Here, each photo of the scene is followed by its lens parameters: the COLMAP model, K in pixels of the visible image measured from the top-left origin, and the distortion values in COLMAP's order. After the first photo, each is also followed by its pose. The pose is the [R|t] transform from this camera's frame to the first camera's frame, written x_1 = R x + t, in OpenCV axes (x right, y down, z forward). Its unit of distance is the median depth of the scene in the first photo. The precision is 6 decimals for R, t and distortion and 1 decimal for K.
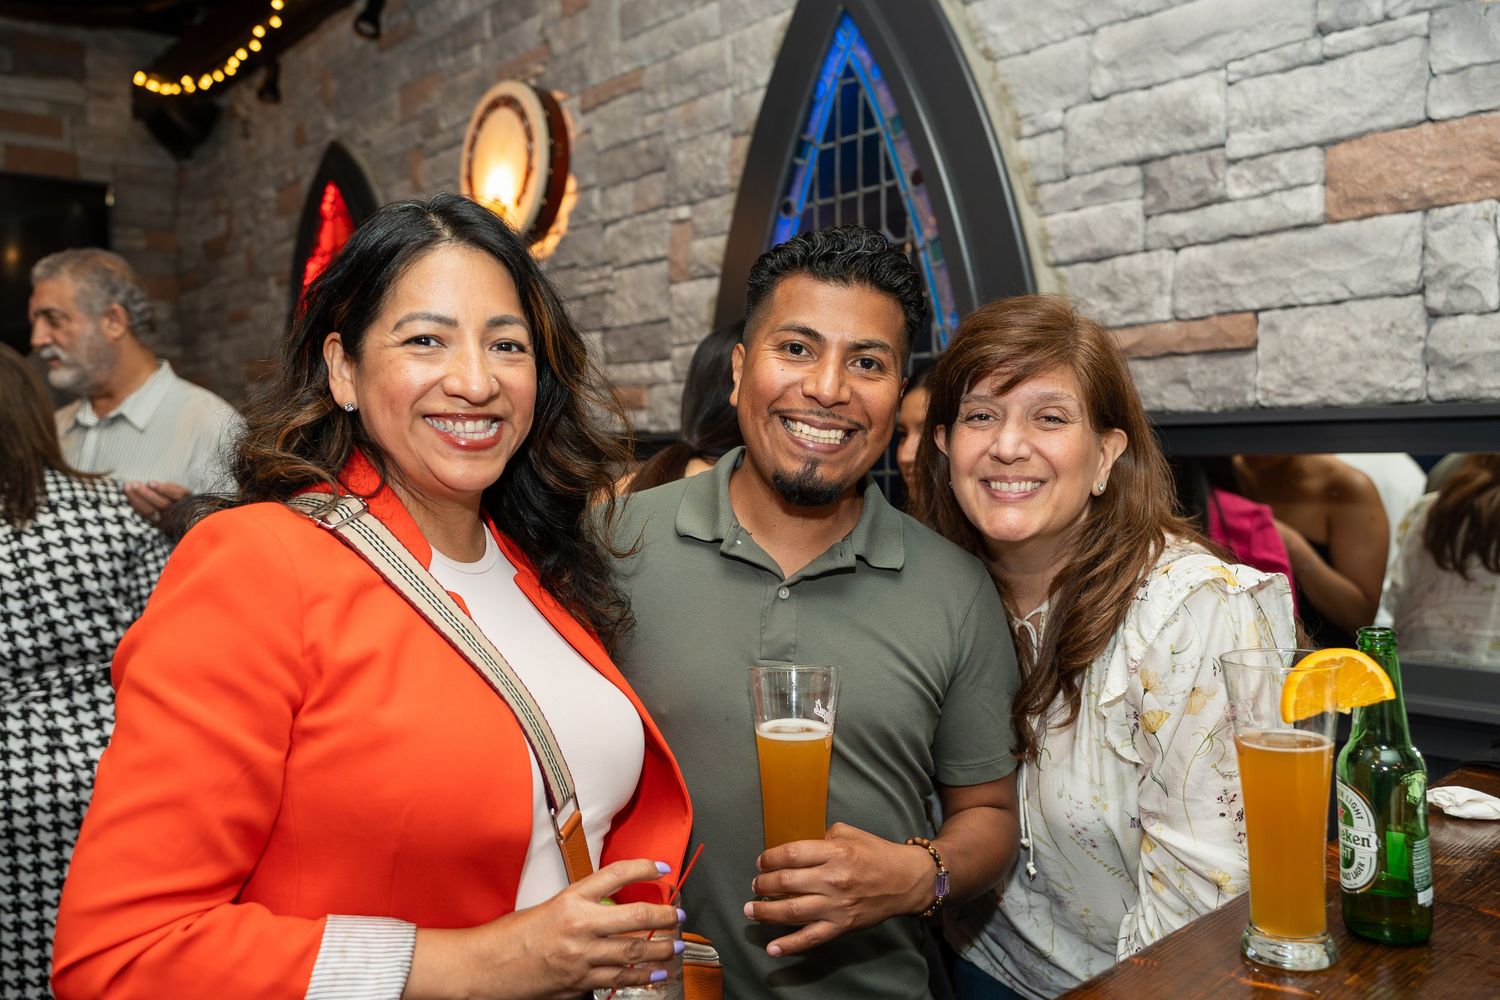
lens RADIAL K [[1190.0, 0, 751.1], [0, 1190.0, 478.6], [0, 0, 1]] dist [0.001840, -0.001440]
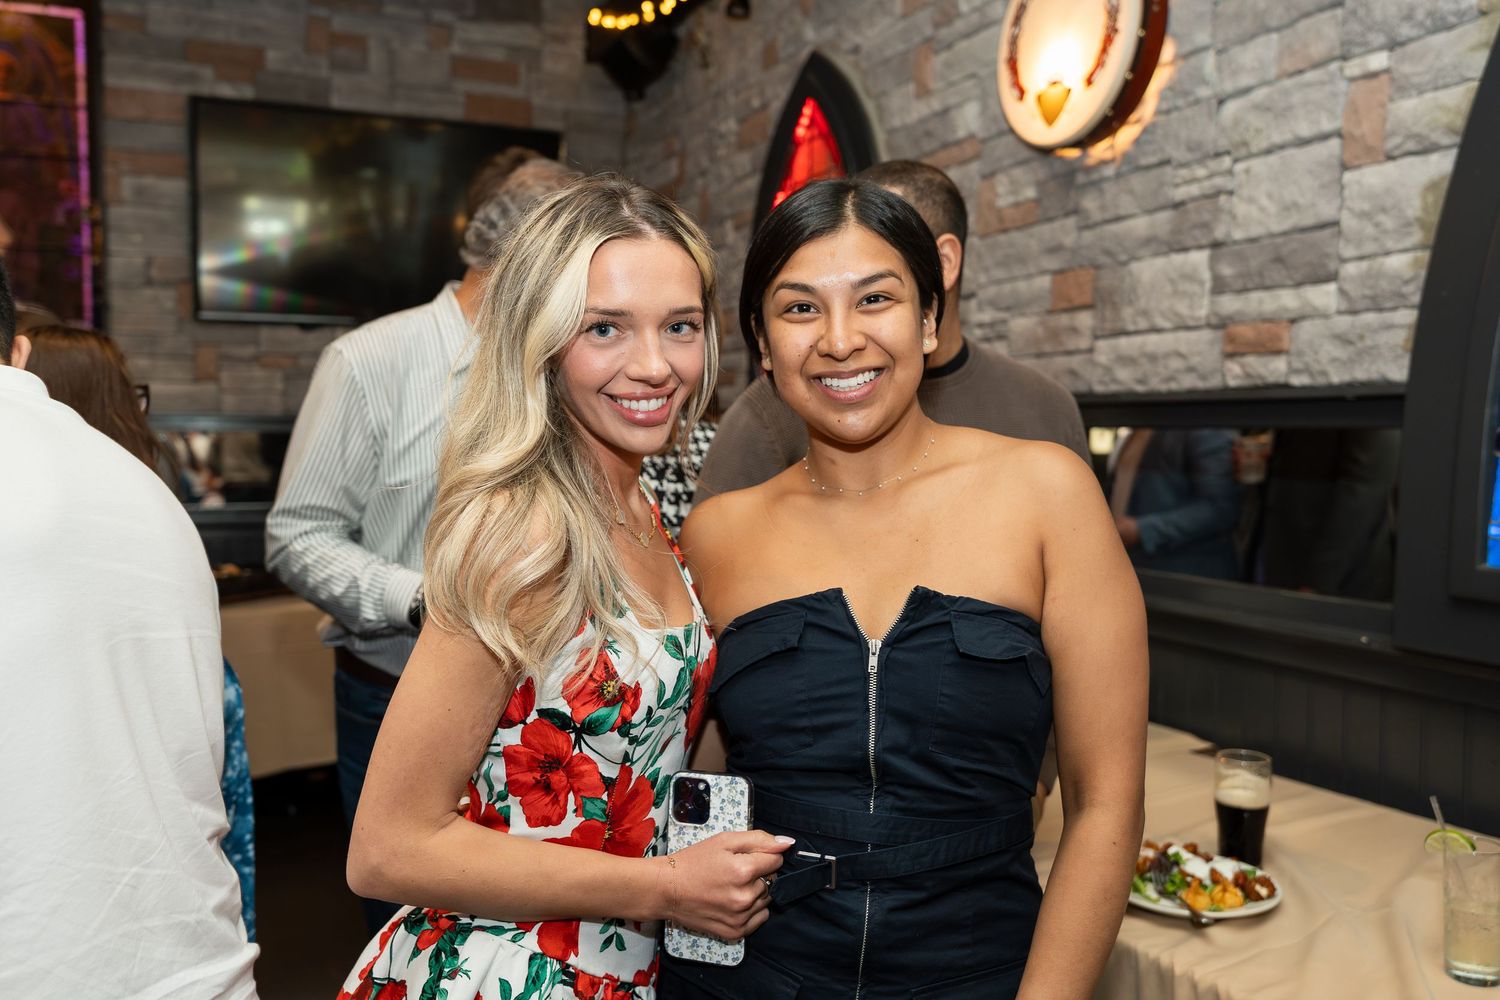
lens RADIAL K [[1190.0, 0, 751.1], [0, 1190.0, 478.6], [0, 0, 1]] dist [0.001840, -0.001440]
pose [[0.956071, 0.038946, -0.290538, -0.175090], [-0.037291, 0.999241, 0.011236, 0.018535], [0.290755, 0.000092, 0.956797, 0.223110]]
